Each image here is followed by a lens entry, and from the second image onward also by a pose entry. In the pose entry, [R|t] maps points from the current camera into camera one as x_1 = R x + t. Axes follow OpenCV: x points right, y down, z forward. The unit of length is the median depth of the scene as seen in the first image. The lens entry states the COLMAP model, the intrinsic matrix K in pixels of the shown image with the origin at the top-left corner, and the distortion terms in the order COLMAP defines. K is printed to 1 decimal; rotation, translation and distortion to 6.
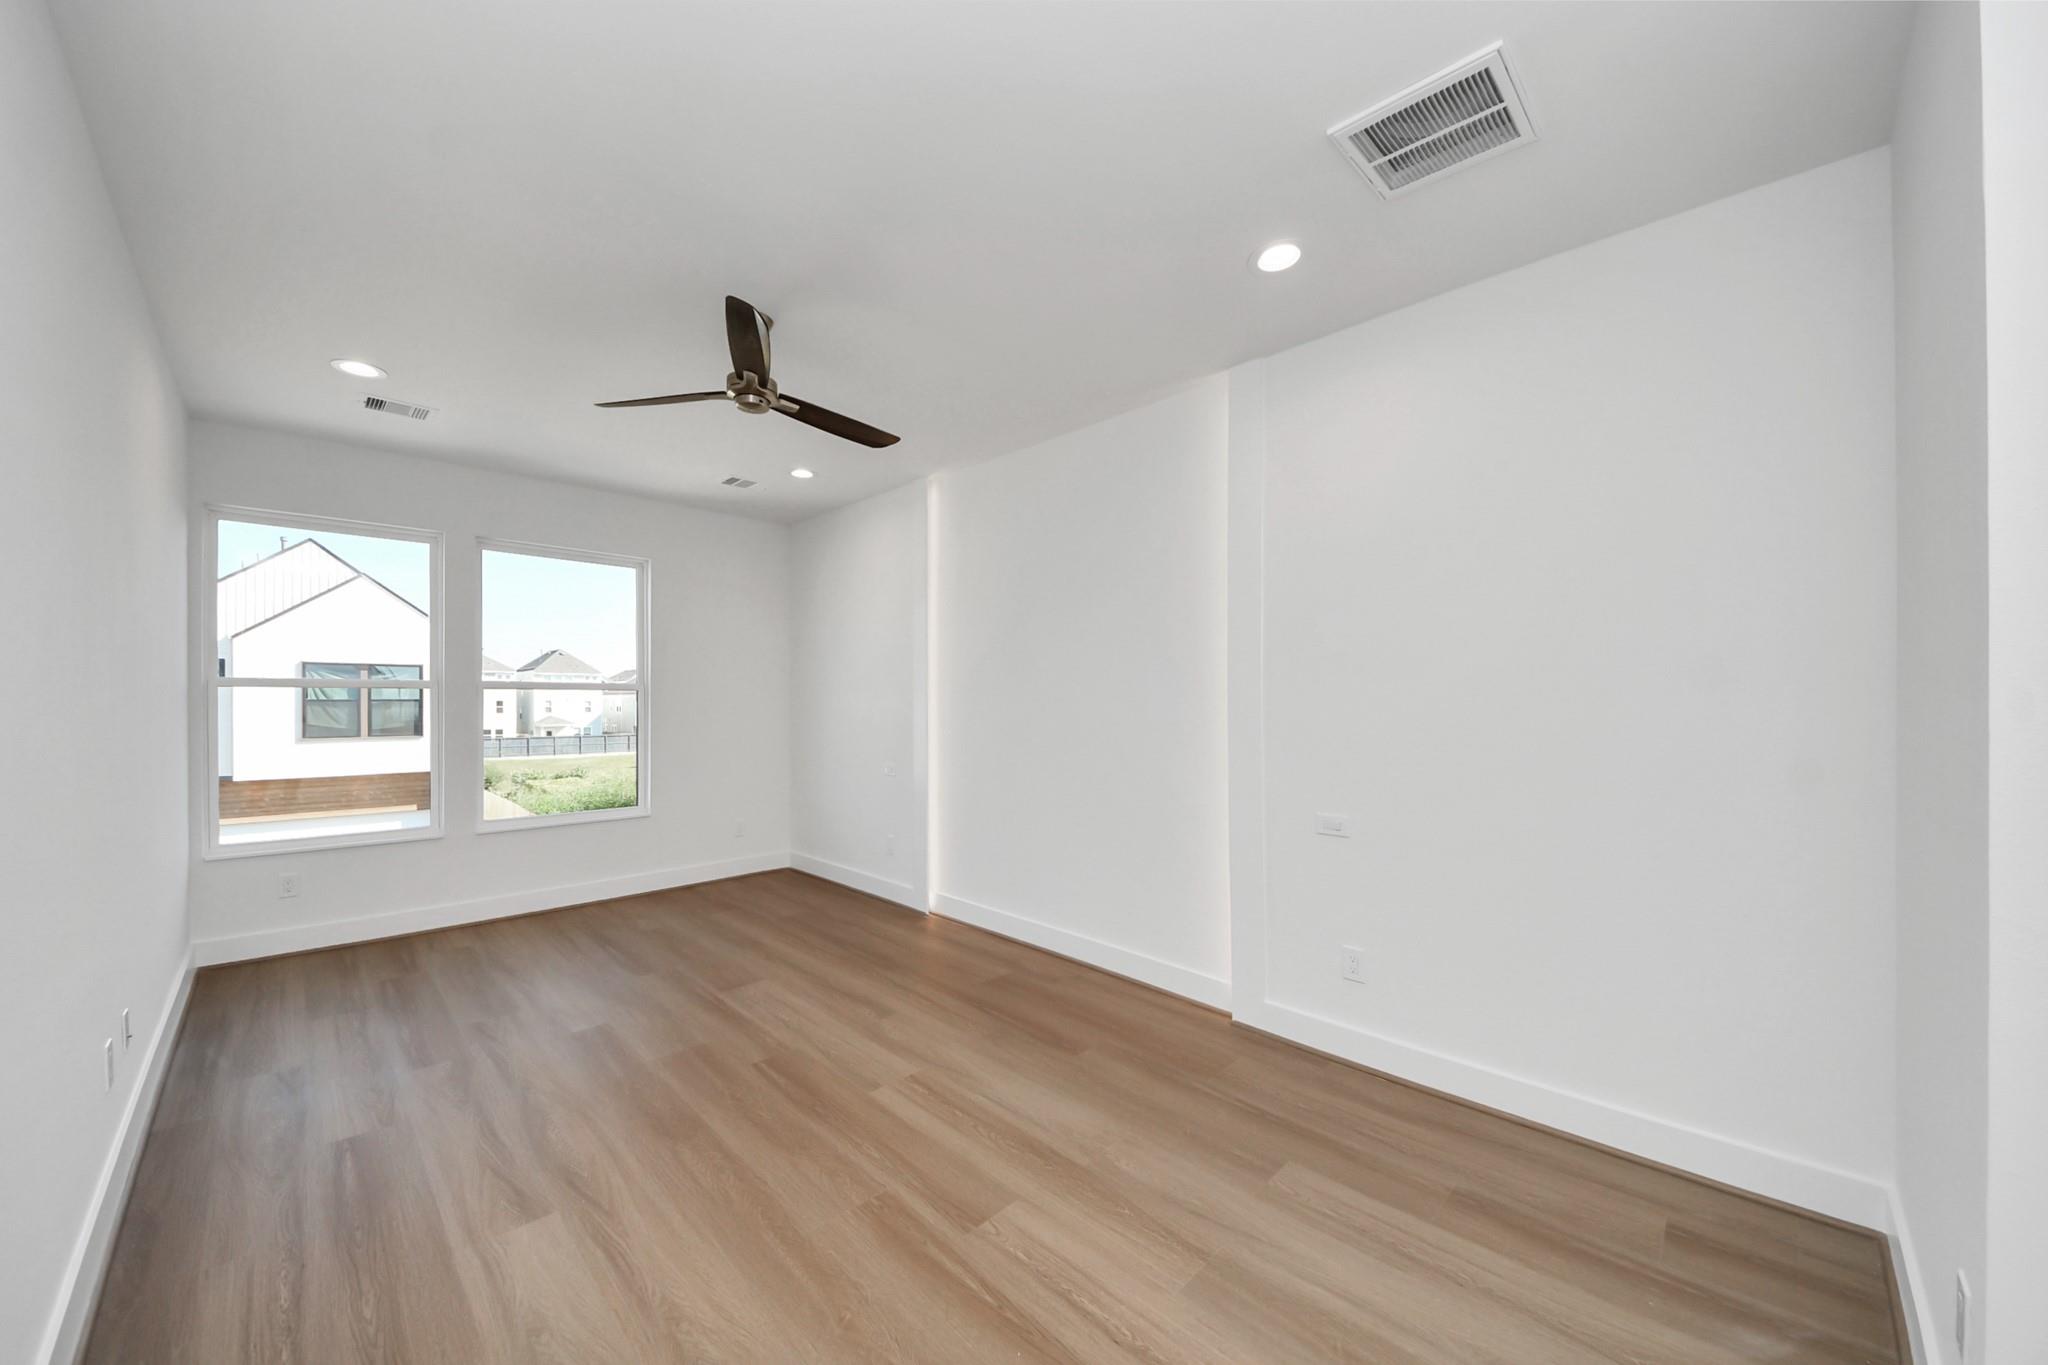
lens RADIAL K [[738.0, 0, 1021.4], [0, 738.0, 692.2], [0, 0, 1]] dist [0.046229, -0.027659]
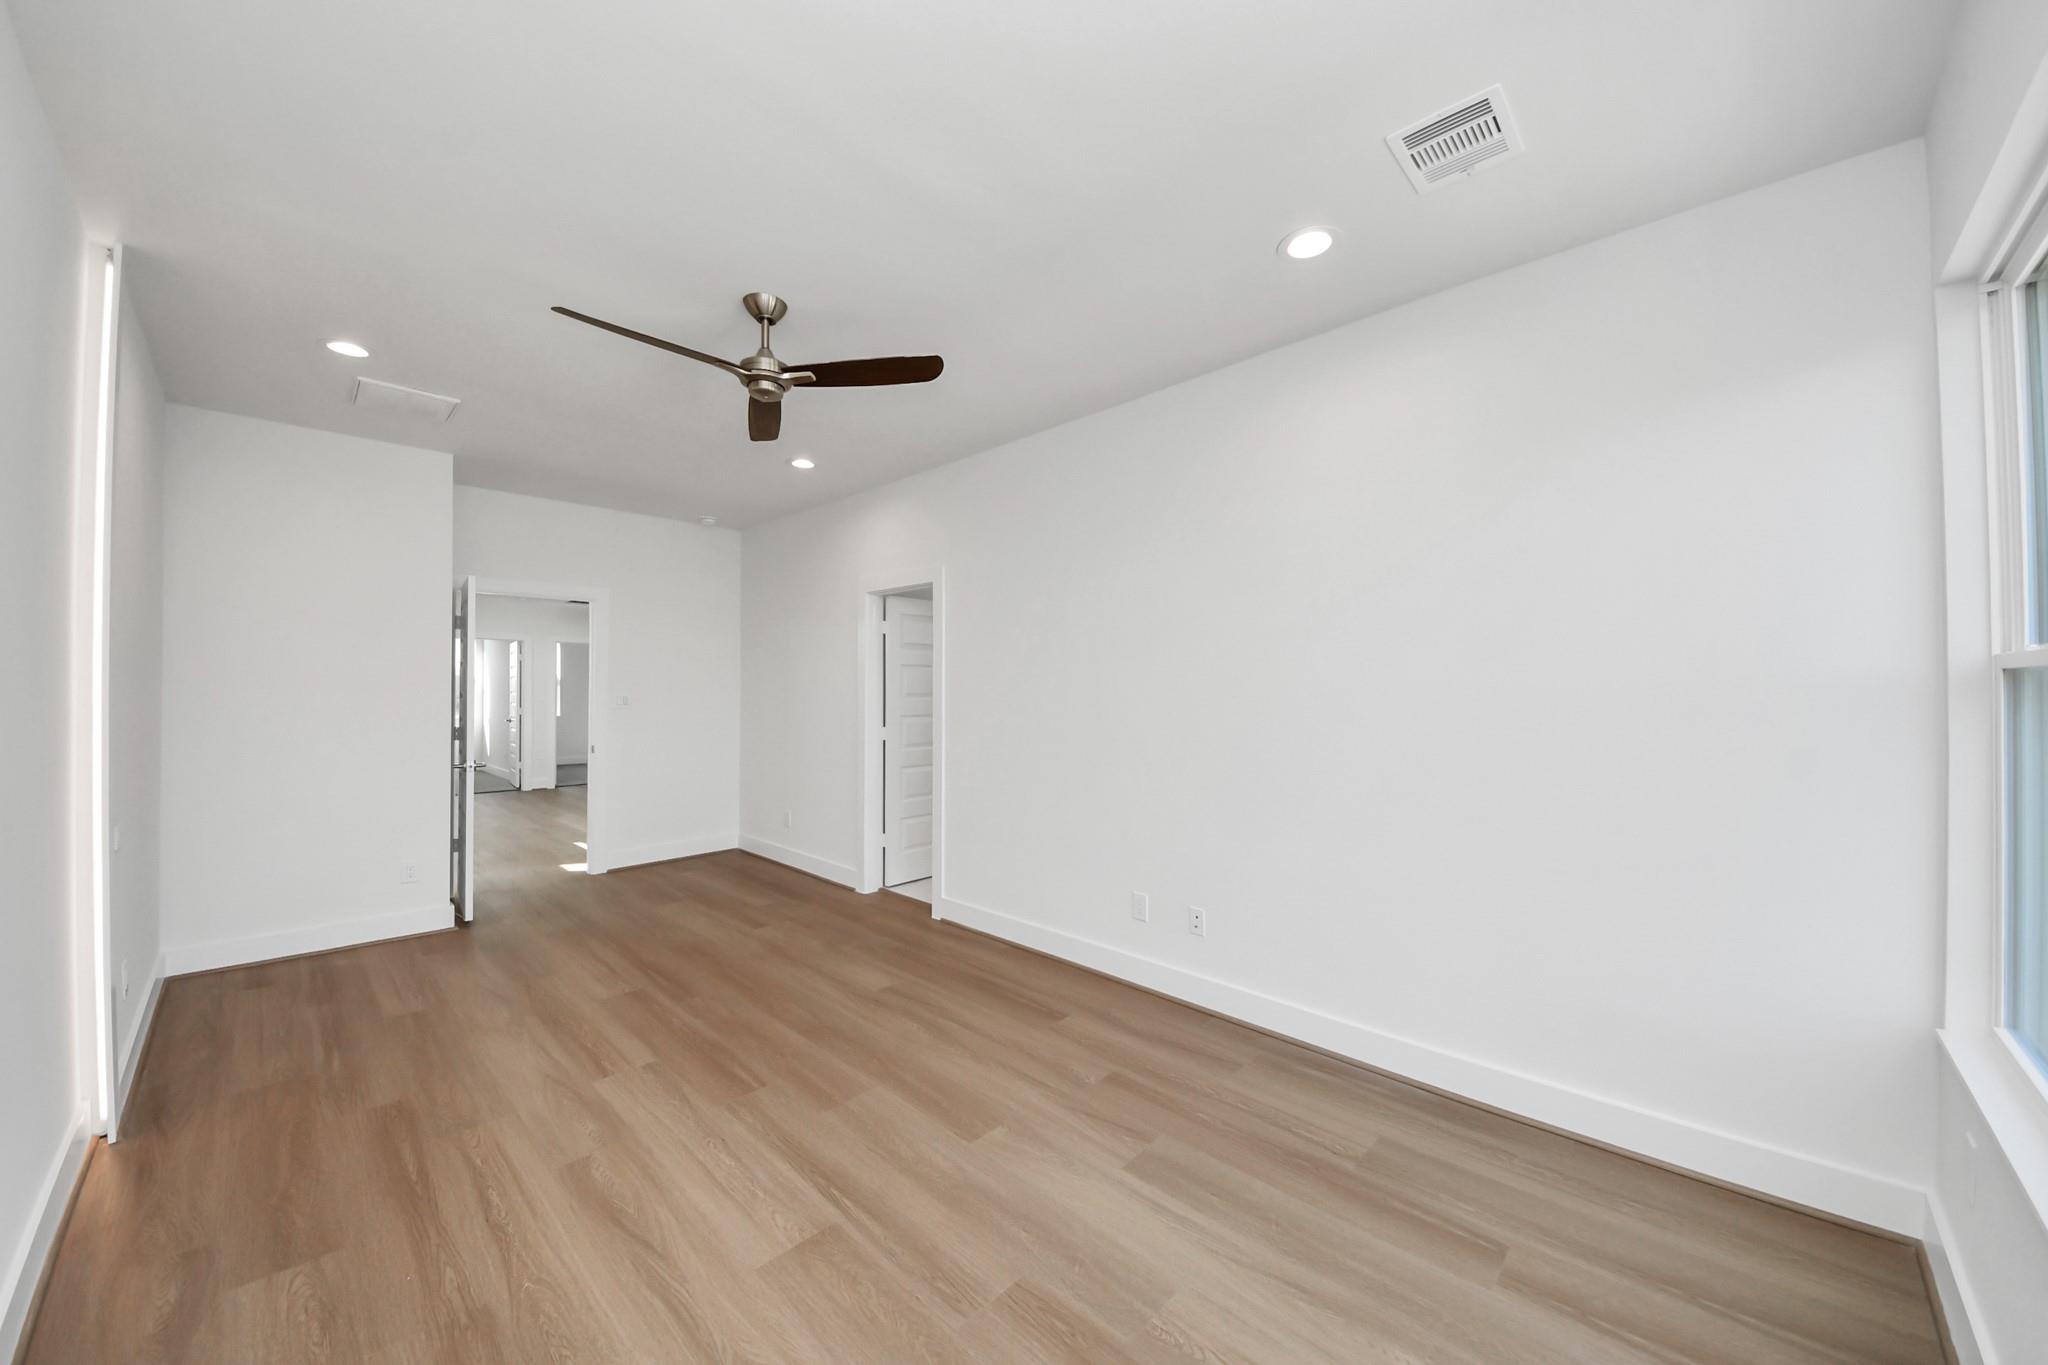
lens RADIAL K [[738.0, 0, 1021.4], [0, 738.0, 692.2], [0, 0, 1]] dist [0.046229, -0.027659]
pose [[-0.999849, 0.004558, -0.016772, -0.759971], [0.004618, 0.999983, -0.003531, 0.007568], [0.016756, -0.003607, -0.999853, 2.223457]]
